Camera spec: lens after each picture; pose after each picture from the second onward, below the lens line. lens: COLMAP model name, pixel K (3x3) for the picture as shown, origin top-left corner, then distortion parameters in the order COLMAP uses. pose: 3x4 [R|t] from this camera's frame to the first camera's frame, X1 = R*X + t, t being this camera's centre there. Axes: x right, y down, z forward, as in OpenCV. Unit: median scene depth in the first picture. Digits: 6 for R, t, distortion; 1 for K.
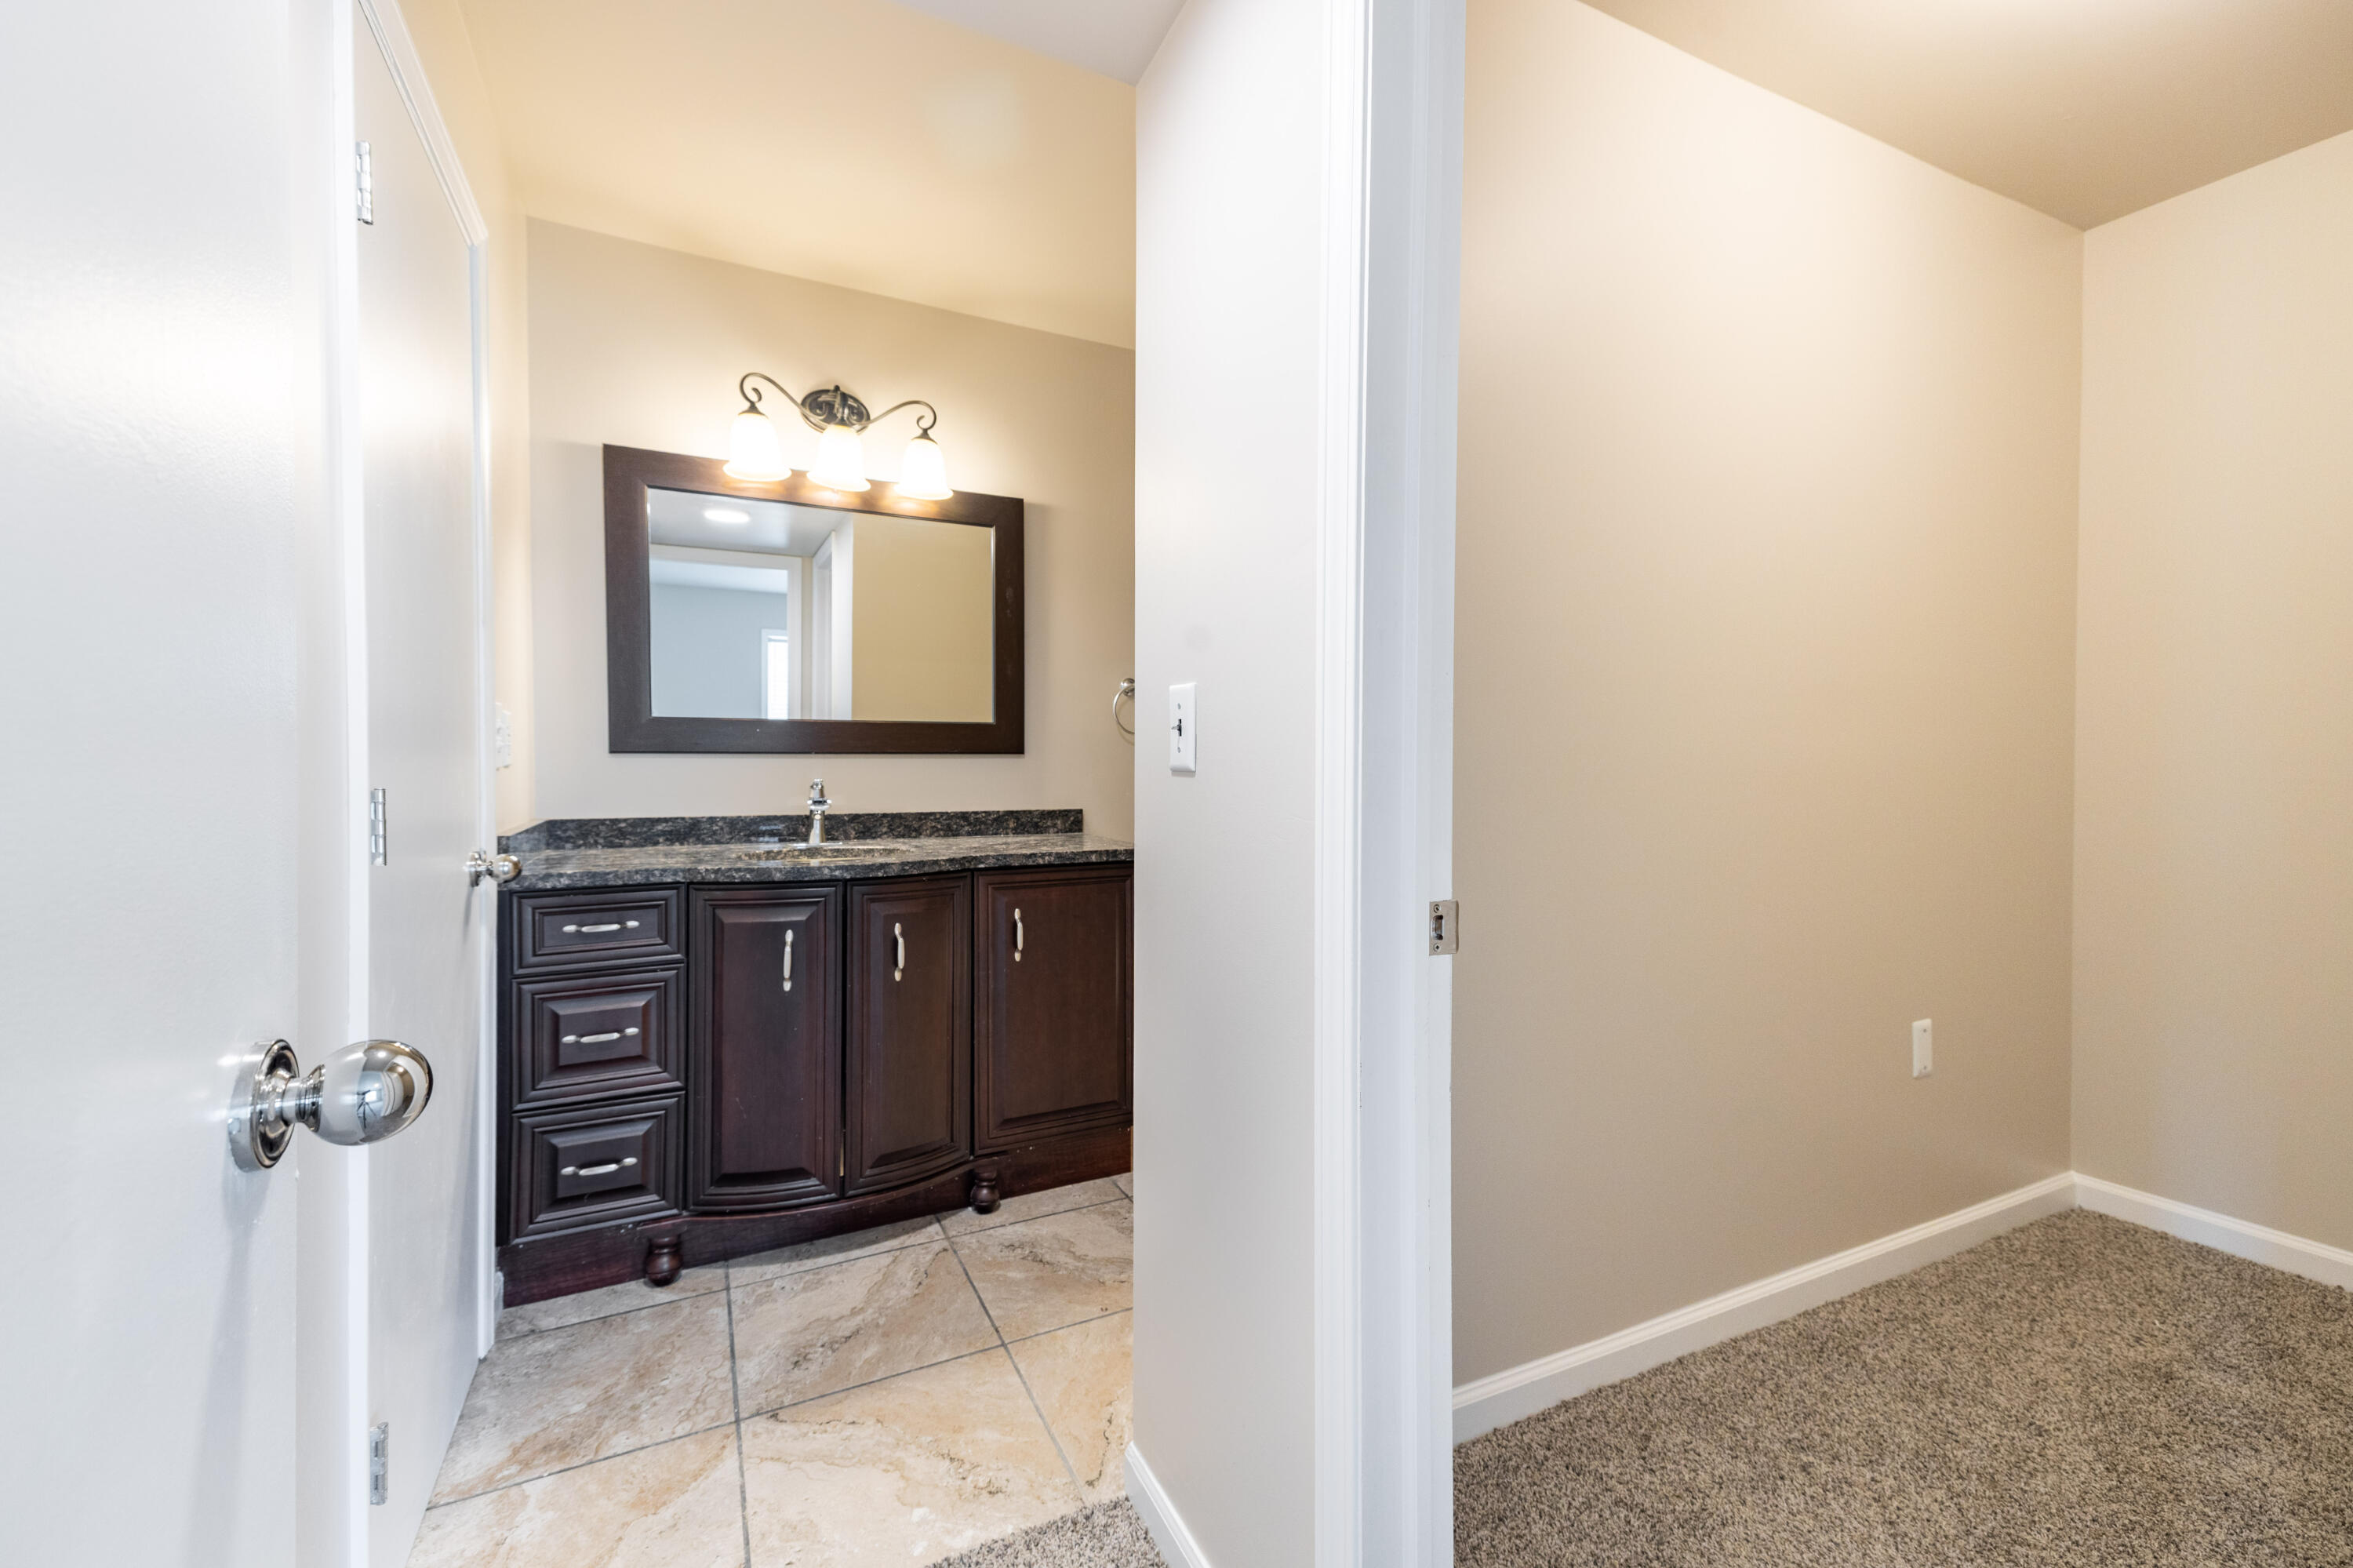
lens RADIAL K [[987.1, 0, 1180.1], [0, 987.1, 771.8], [0, 0, 1]] dist [0.000376, -0.002165]
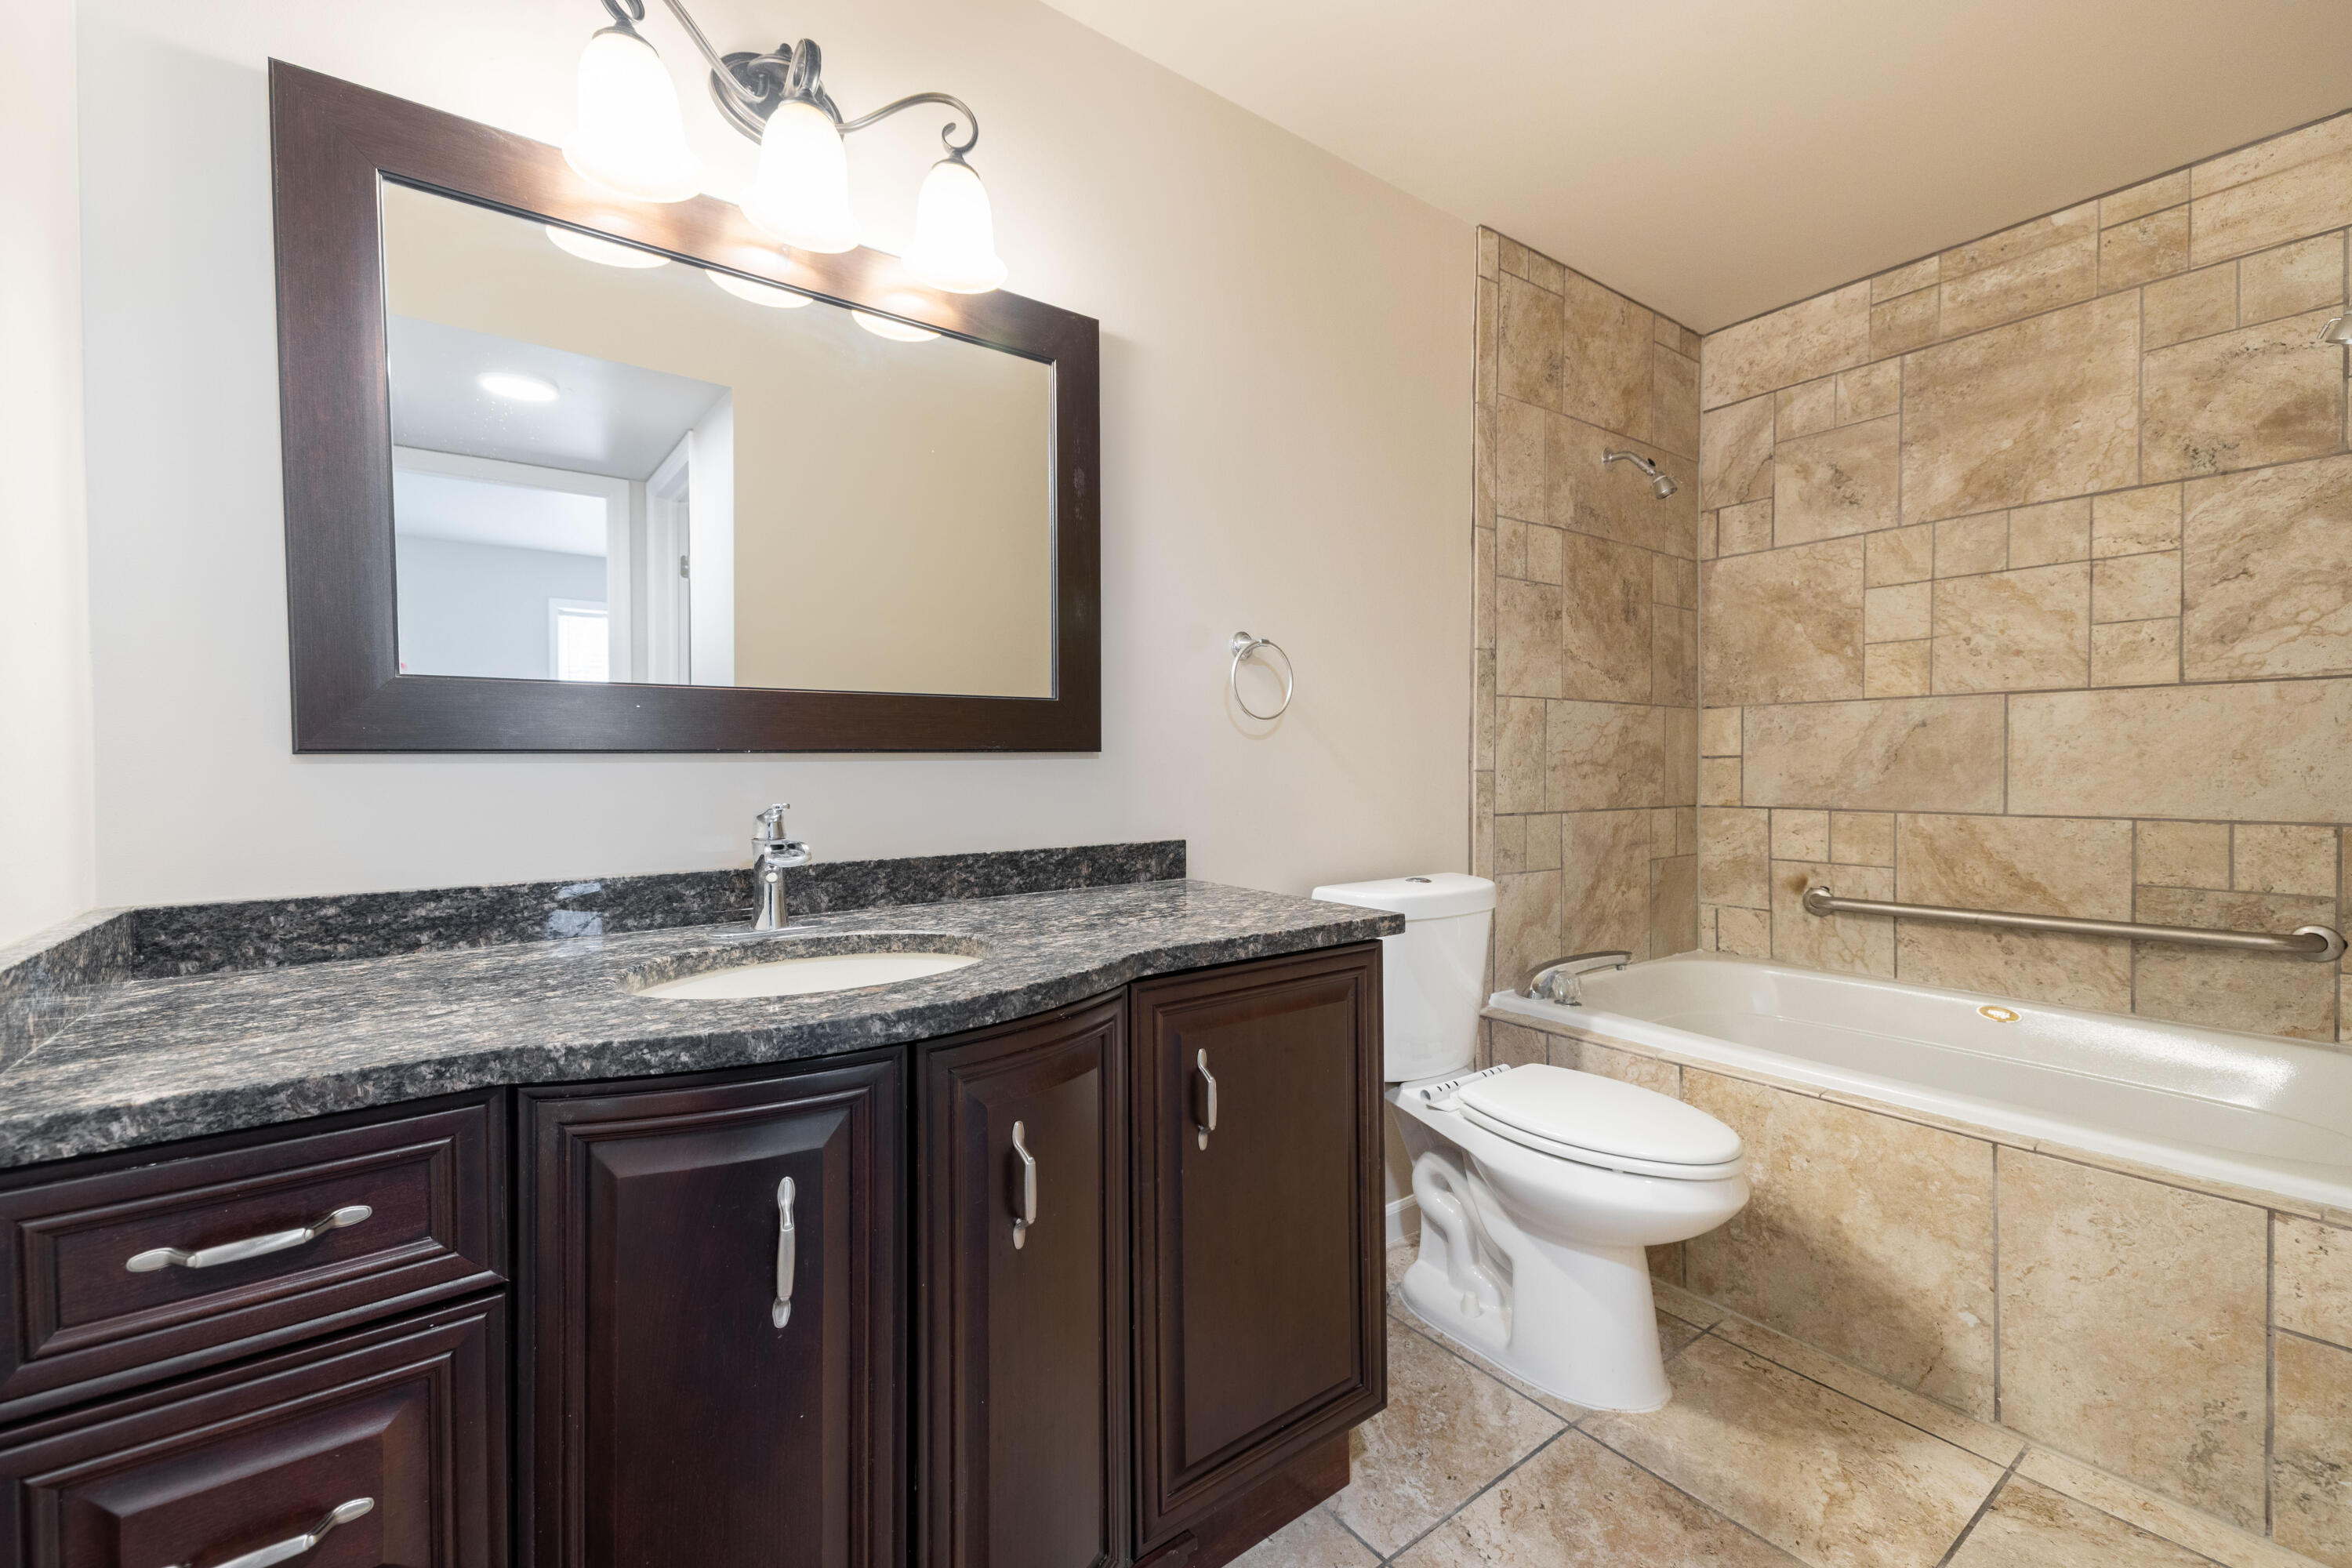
lens RADIAL K [[986.6, 0, 1176.0], [0, 986.6, 778.2], [0, 0, 1]] dist [0.000376, -0.002165]
pose [[0.983571, -0.013067, 0.180046, -0.260651], [0.012247, 0.999909, 0.005664, -0.005064], [-0.180104, -0.003366, 0.983642, 0.479626]]
